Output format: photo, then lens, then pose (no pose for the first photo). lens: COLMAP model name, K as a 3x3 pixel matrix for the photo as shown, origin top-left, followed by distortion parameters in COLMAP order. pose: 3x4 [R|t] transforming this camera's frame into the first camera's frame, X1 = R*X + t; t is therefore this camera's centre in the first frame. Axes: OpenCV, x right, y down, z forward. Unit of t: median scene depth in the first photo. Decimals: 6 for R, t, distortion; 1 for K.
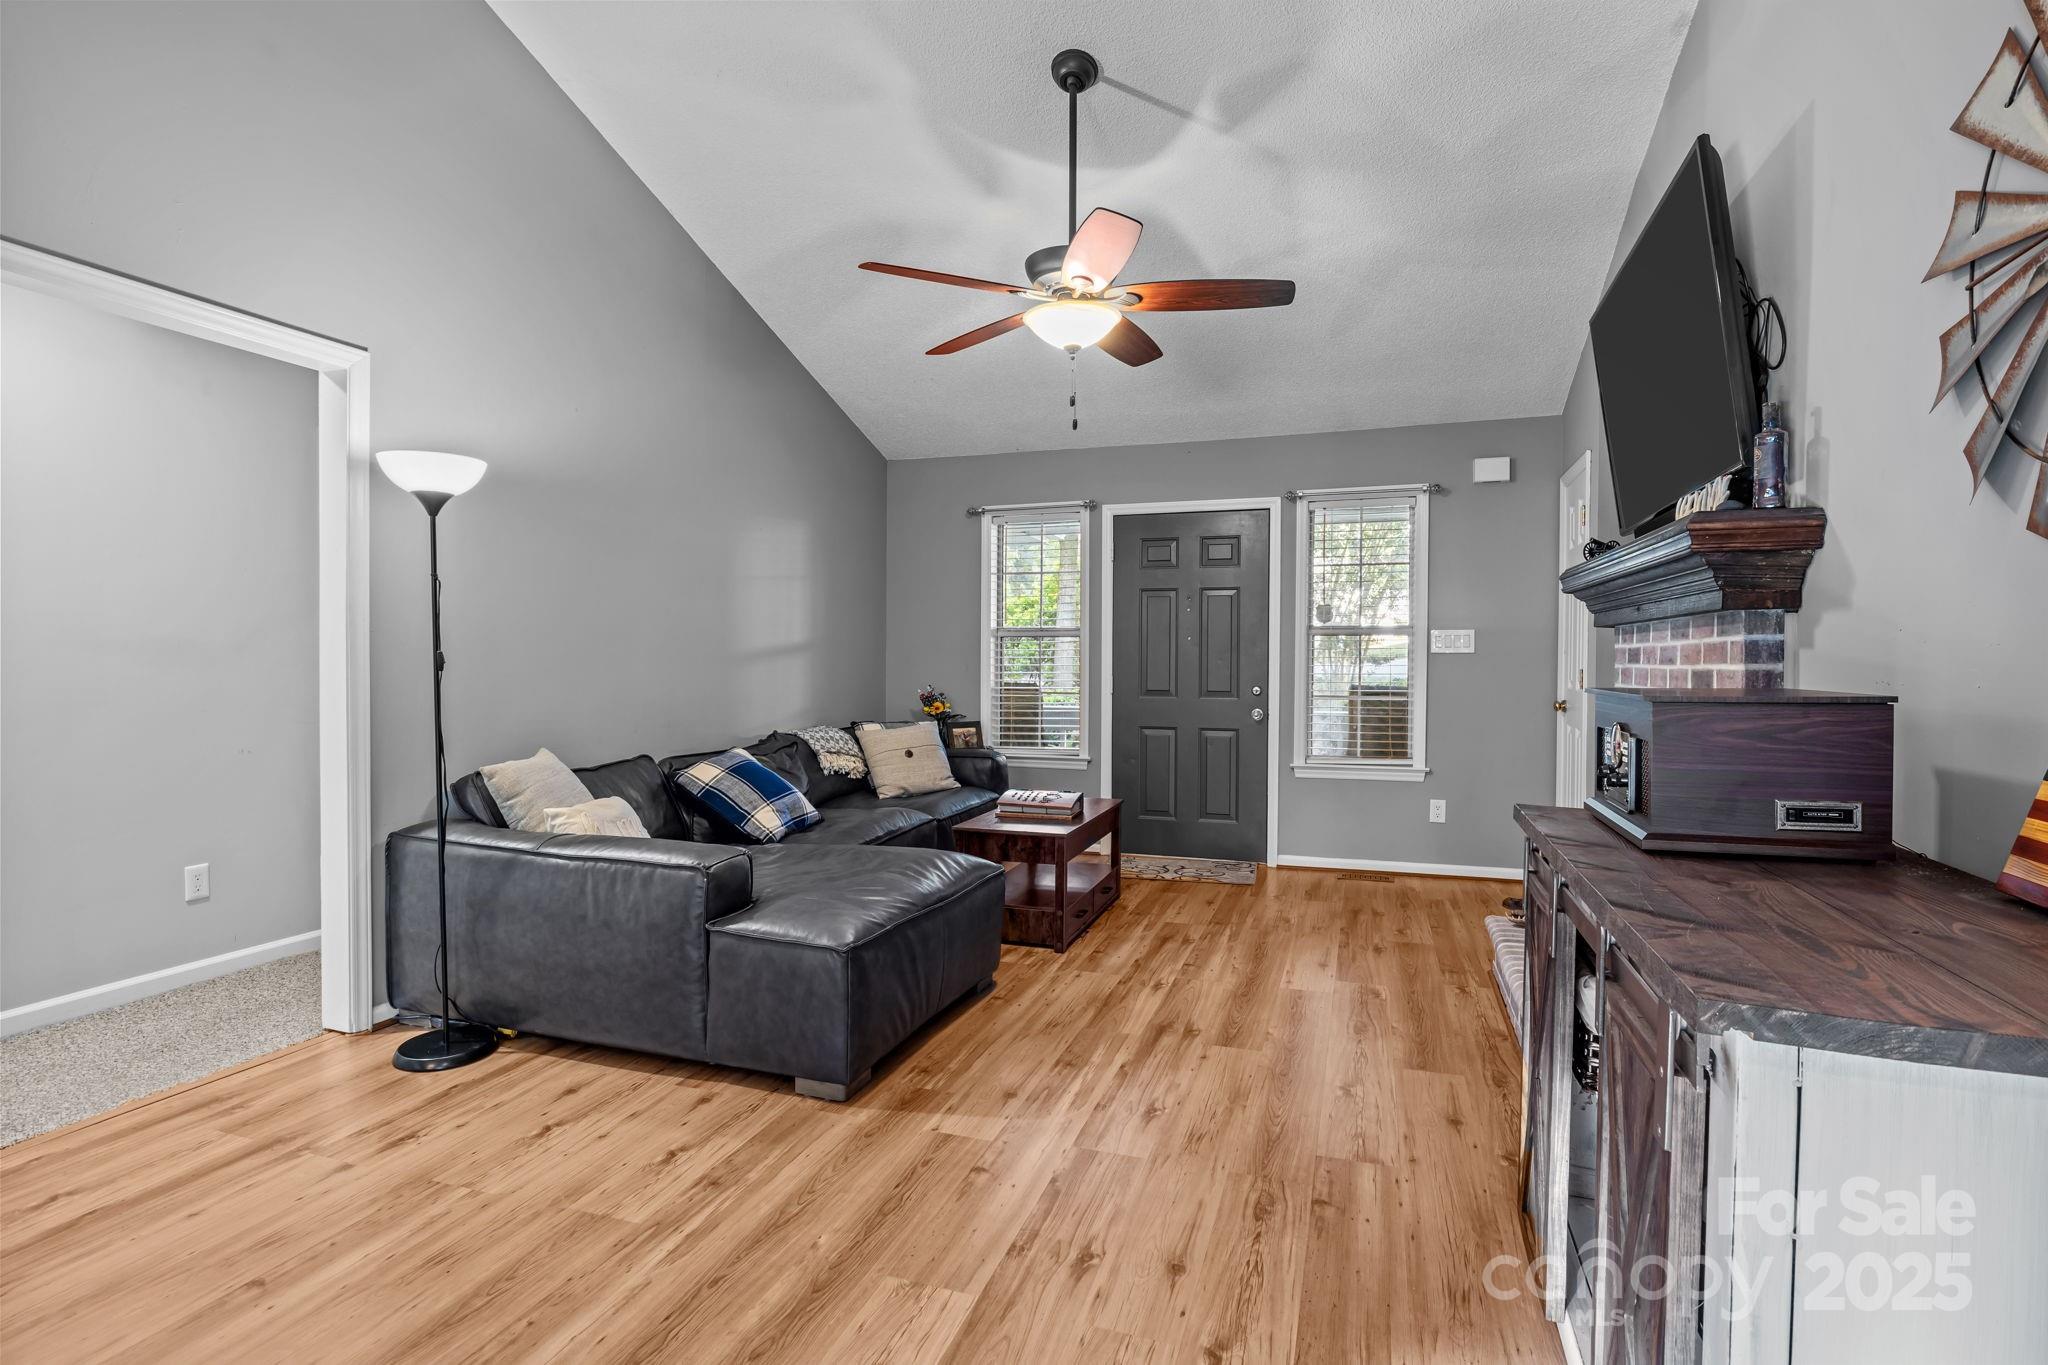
lens RADIAL K [[999.2, 0, 1024.0], [0, 999.2, 682.5], [0, 0, 1]] dist [-0.000519, -0.000056]
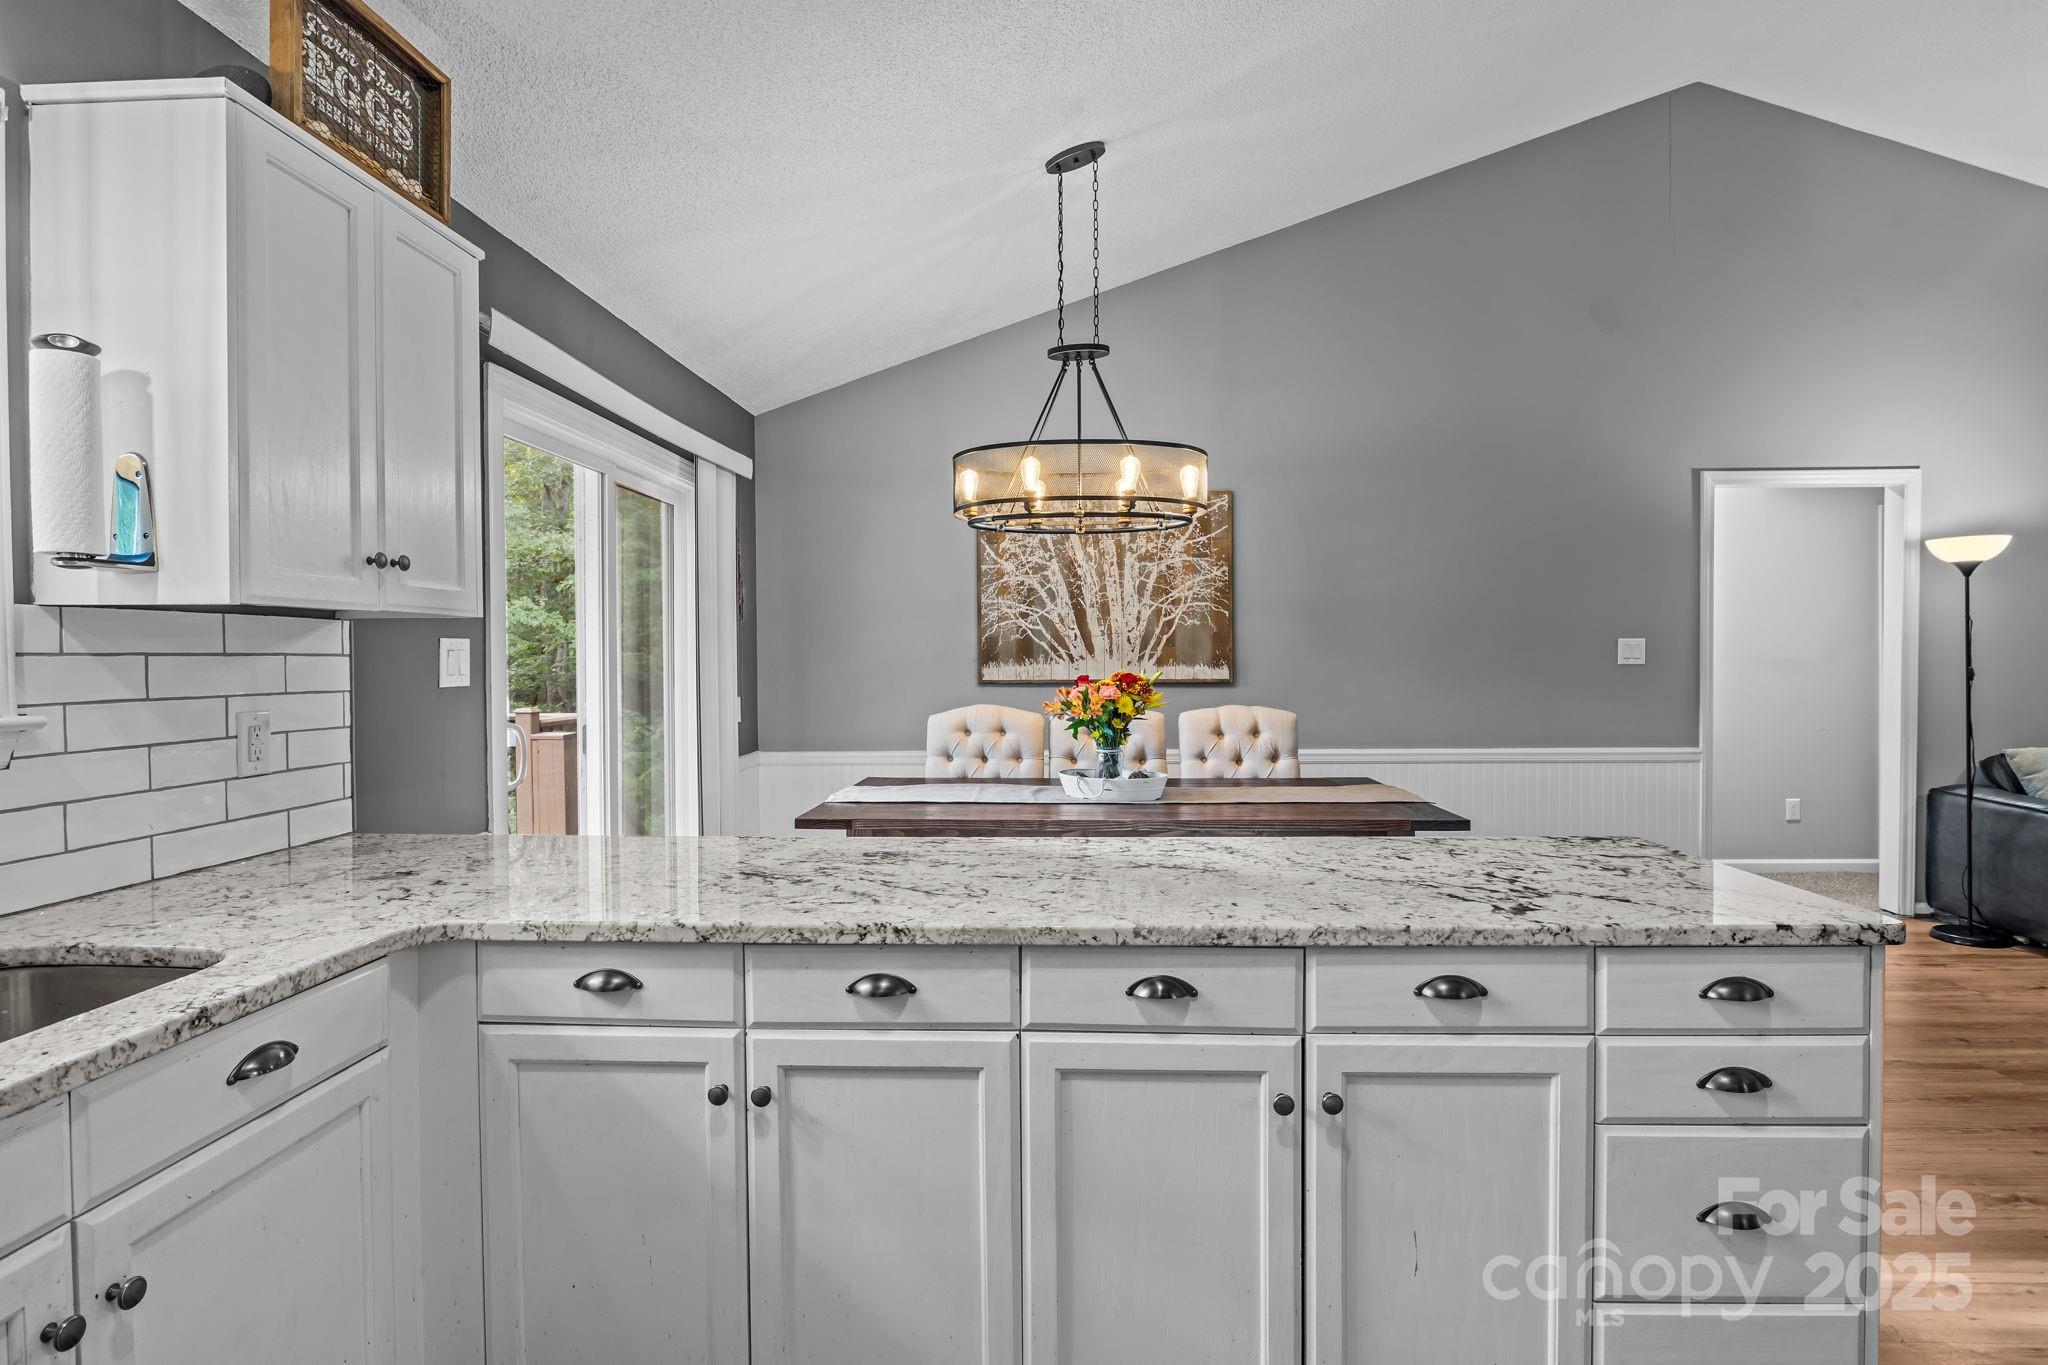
lens RADIAL K [[1024.6, 0, 1025.0], [0, 1024.6, 665.8], [0, 0, 1]] dist [-0.002515, -0.000839]
pose [[0.277075, 0.005145, -0.960835, 0.467799], [-0.019721, 0.999805, -0.000333, -0.005307], [0.960646, 0.019041, 0.277122, -0.743773]]
